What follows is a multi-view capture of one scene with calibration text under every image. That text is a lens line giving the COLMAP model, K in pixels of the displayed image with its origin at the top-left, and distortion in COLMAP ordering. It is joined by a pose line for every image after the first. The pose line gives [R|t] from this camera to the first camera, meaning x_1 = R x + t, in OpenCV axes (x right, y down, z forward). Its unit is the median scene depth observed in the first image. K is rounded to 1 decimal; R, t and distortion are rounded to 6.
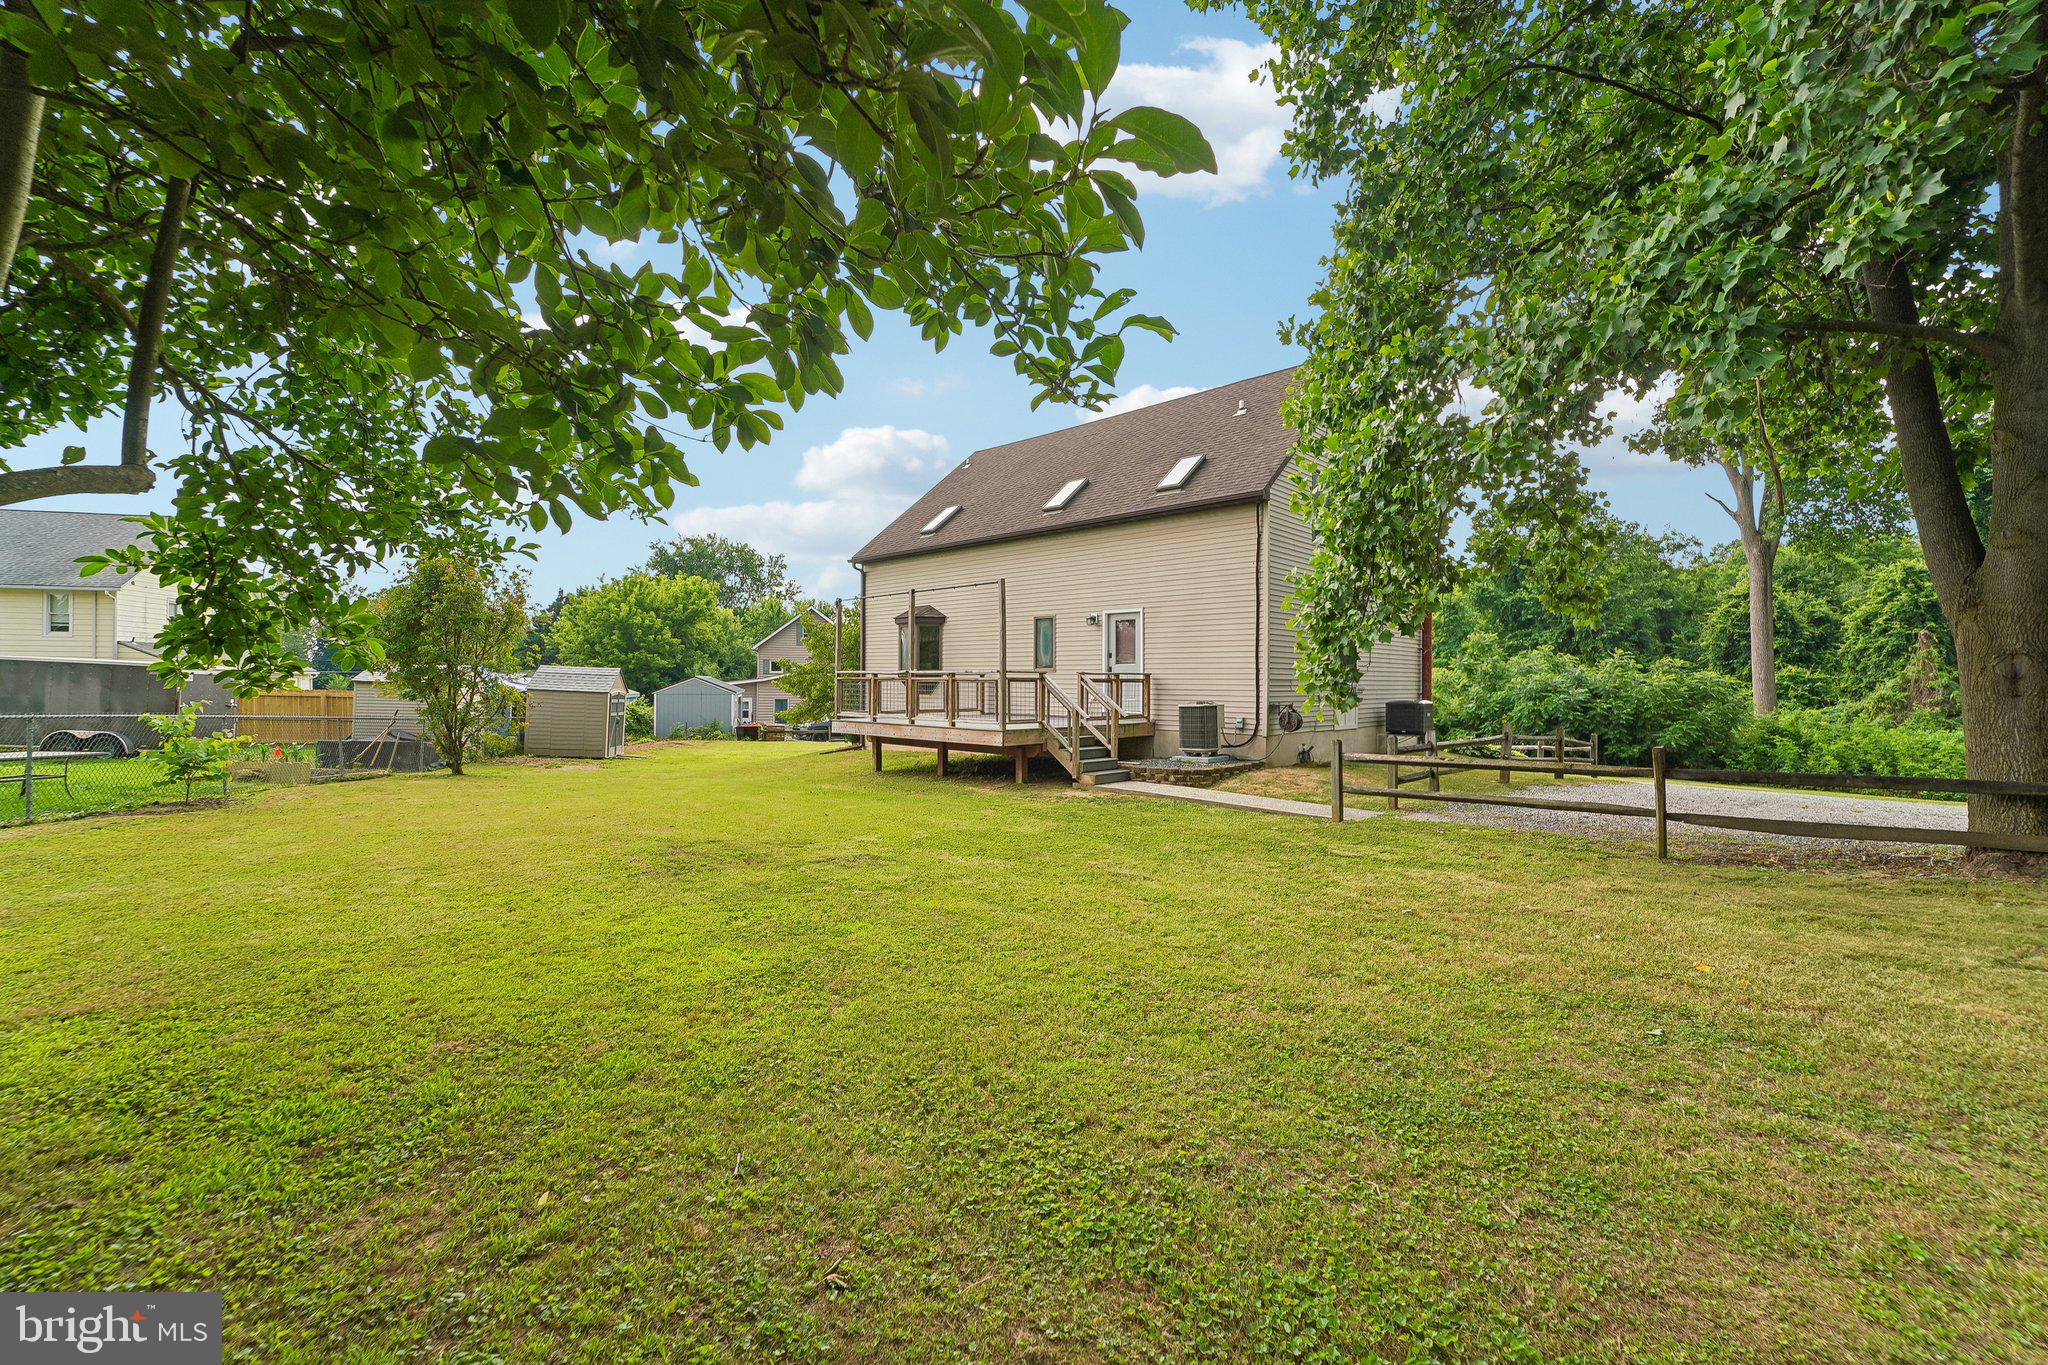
lens RADIAL K [[849.1, 0, 1032.5], [0, 849.1, 669.8], [0, 0, 1]] dist [-0.011870, -0.000343]
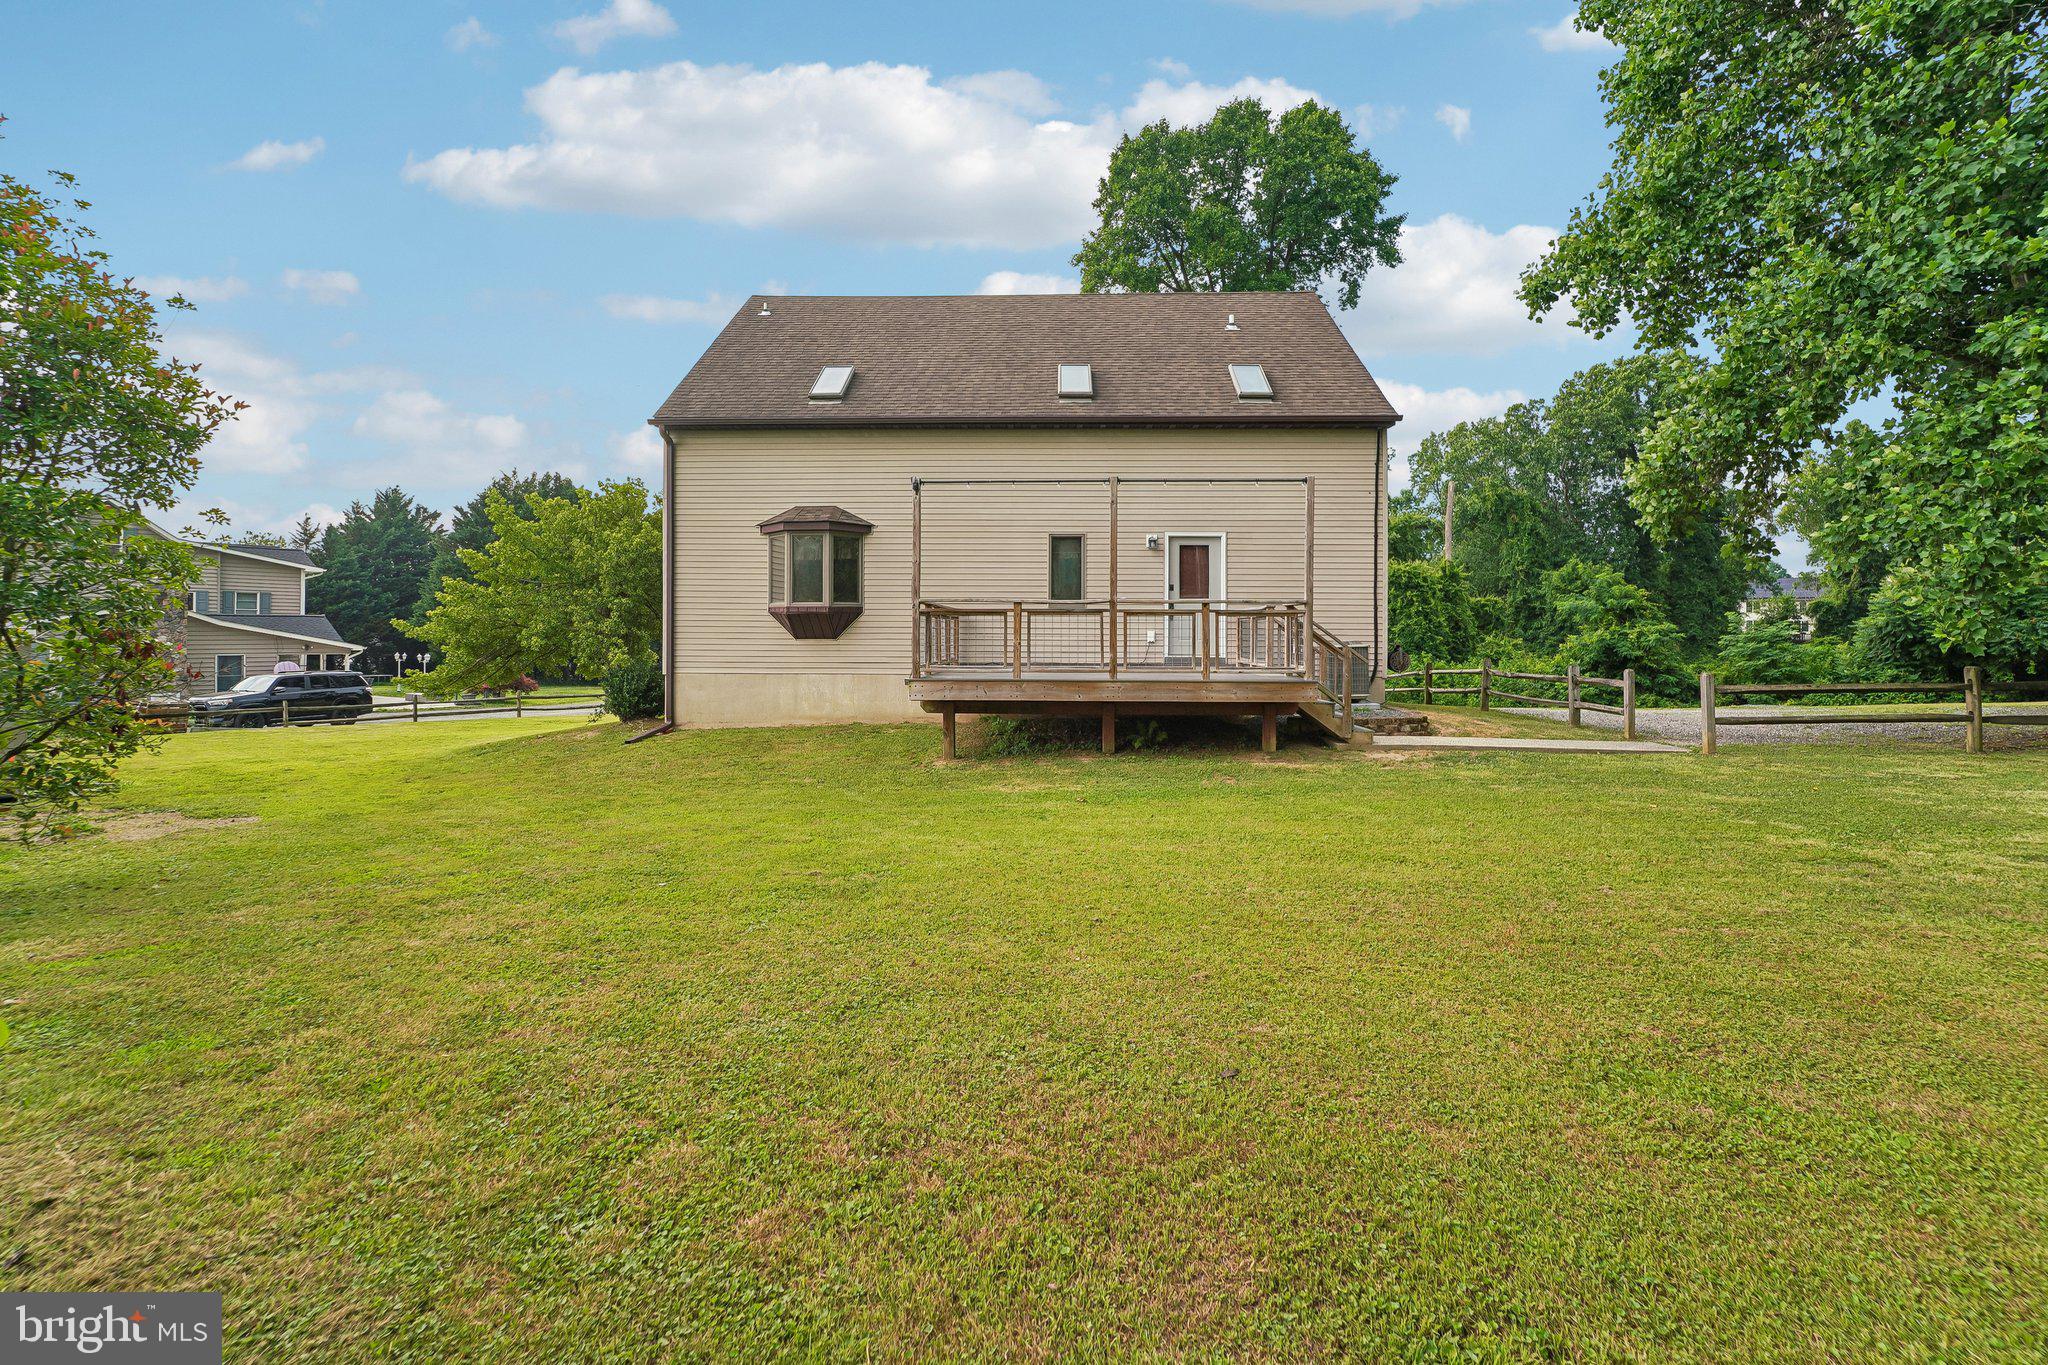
lens RADIAL K [[849.8, 0, 1025.0], [0, 849.8, 628.1], [0, 0, 1]] dist [-0.001060, -0.000123]
pose [[0.746300, -0.001212, 0.665609, -0.530806], [-0.009589, 0.999875, 0.012572, 0.012665], [-0.665541, -0.015765, 0.746195, 0.451334]]
